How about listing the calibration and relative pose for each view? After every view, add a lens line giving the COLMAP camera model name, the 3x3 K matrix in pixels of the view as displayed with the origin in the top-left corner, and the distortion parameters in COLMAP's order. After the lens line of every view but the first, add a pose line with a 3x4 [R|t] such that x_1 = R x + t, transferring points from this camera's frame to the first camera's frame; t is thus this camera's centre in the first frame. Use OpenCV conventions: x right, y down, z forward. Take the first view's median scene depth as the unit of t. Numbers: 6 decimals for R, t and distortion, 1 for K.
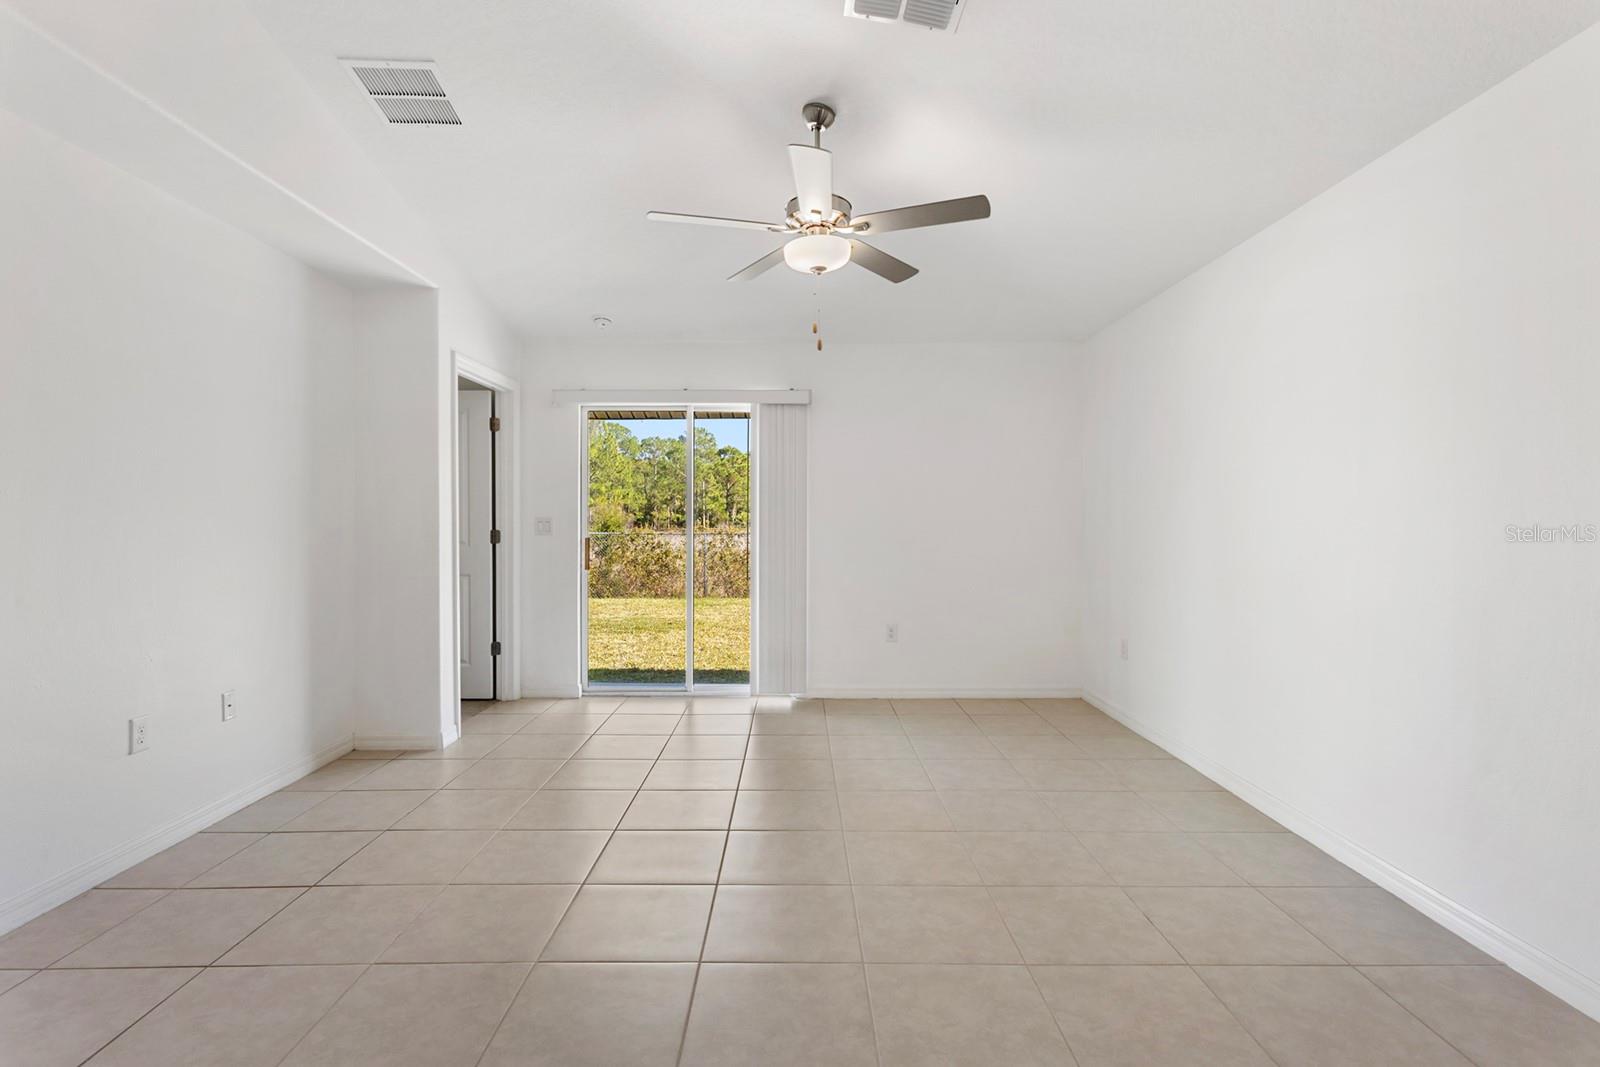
lens RADIAL K [[758.0, 0, 800.0], [0, 758.0, 533.5], [0, 0, 1]] dist [-0.000205, 0.000432]
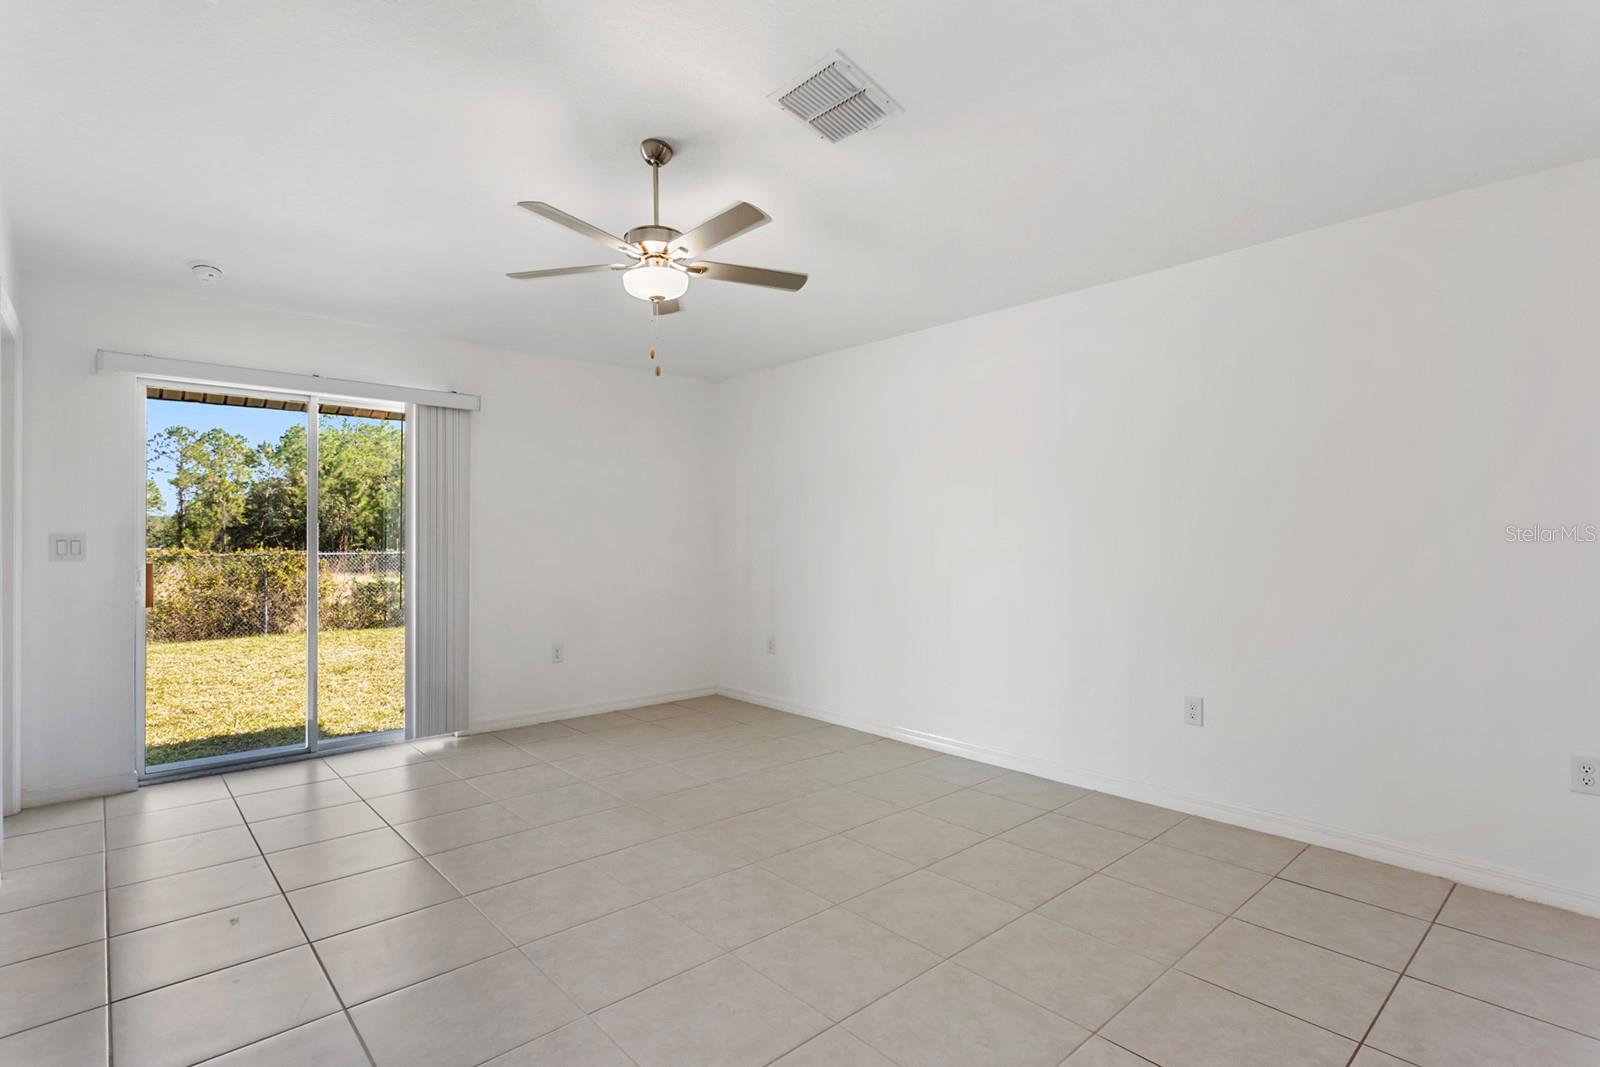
lens RADIAL K [[776.6, 0, 800.0], [0, 776.6, 533.5], [0, 0, 1]] dist [0.001708, 0.000261]
pose [[0.743923, 0.002706, 0.668260, -0.322266], [0.012393, 0.999764, -0.017844, -0.001426], [-0.668151, 0.021557, 0.743714, 0.044178]]
